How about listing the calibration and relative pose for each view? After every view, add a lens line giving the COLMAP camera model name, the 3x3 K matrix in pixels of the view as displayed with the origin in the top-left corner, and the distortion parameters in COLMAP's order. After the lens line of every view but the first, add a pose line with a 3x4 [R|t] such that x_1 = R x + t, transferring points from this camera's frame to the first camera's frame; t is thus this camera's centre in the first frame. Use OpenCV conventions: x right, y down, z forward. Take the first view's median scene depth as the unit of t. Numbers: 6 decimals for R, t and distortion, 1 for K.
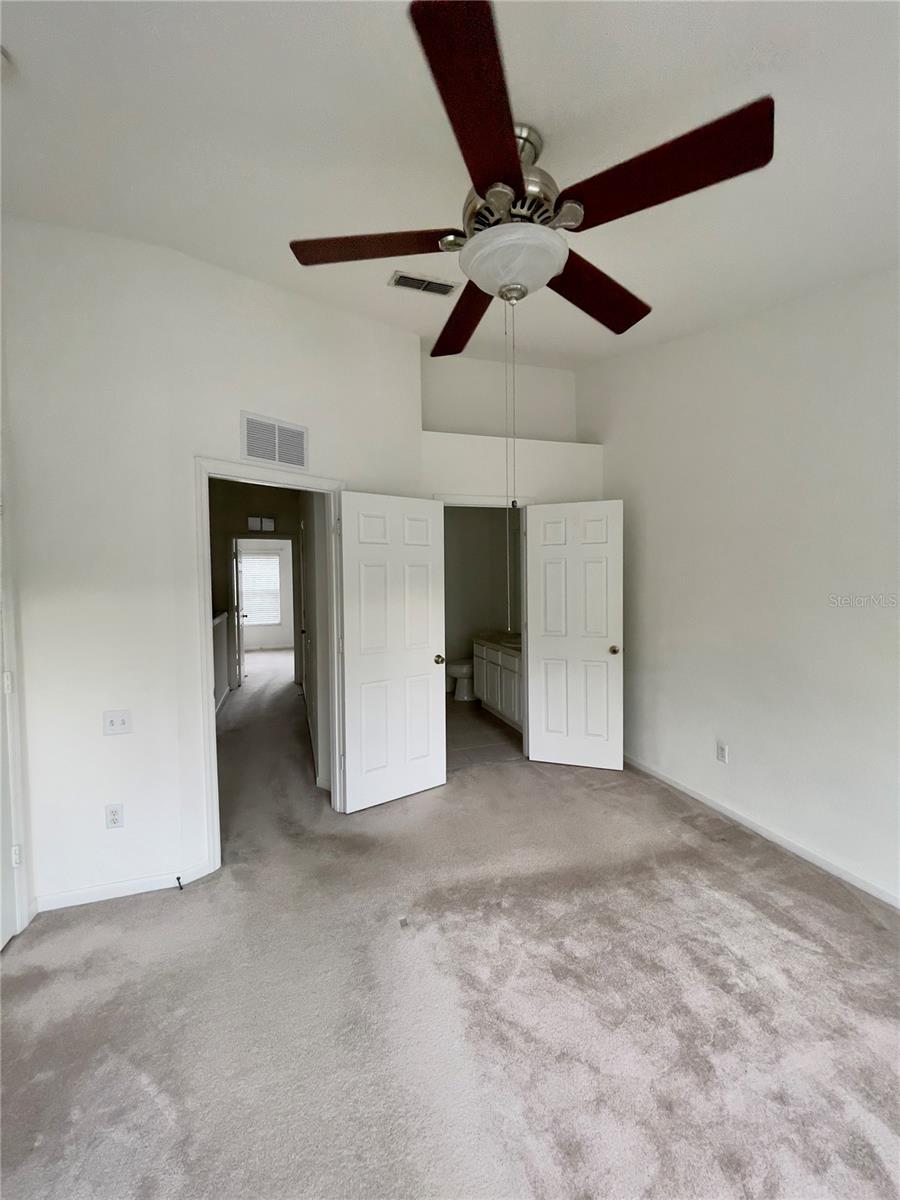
lens RADIAL K [[481.8, 0, 454.2], [0, 481.8, 595.8], [0, 0, 1]] dist [-0.000776, 0.000269]
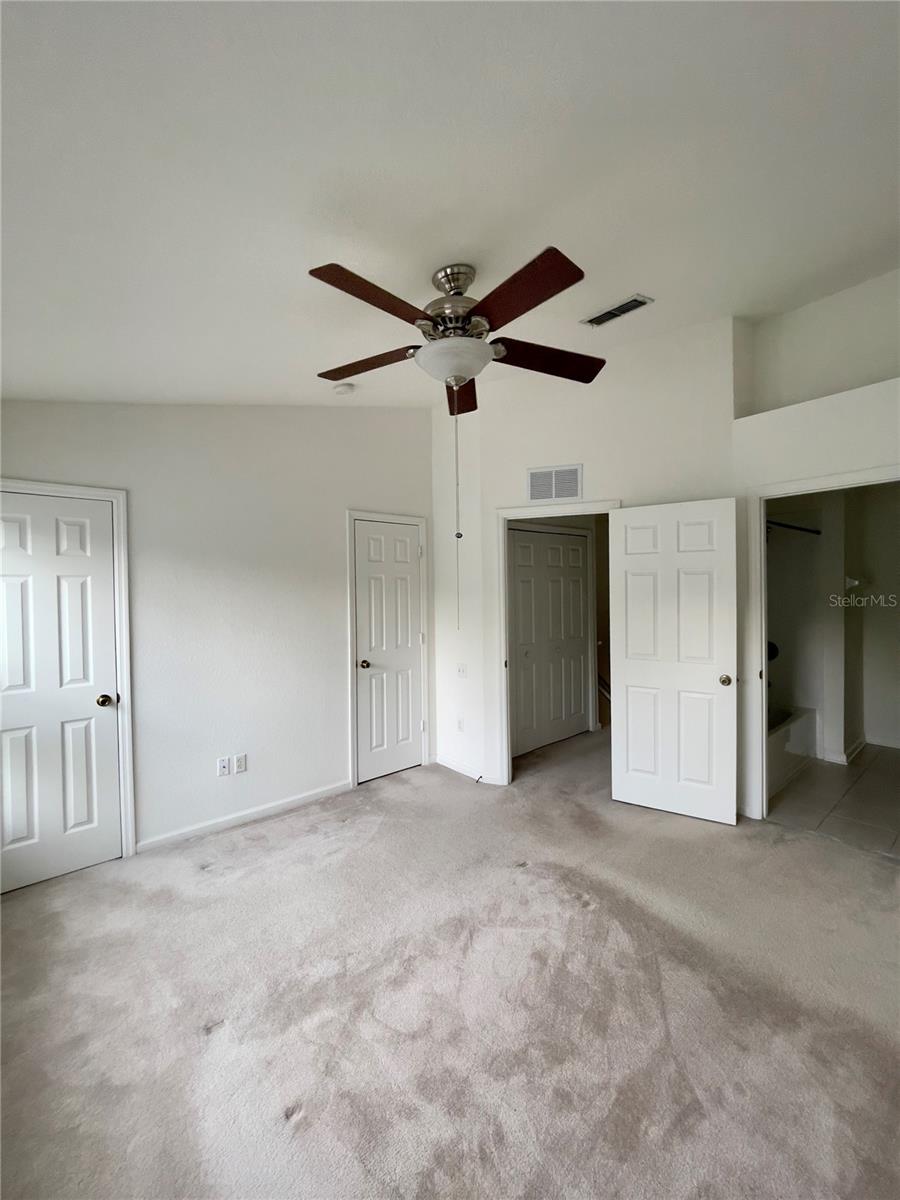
lens RADIAL K [[481.8, 0, 454.2], [0, 481.8, 595.8], [0, 0, 1]] dist [-0.000776, 0.000269]
pose [[0.374200, 0.015054, -0.927226, 0.766214], [-0.029585, 0.999553, 0.004289, -0.011231], [0.926876, 0.025827, 0.374479, 0.275661]]
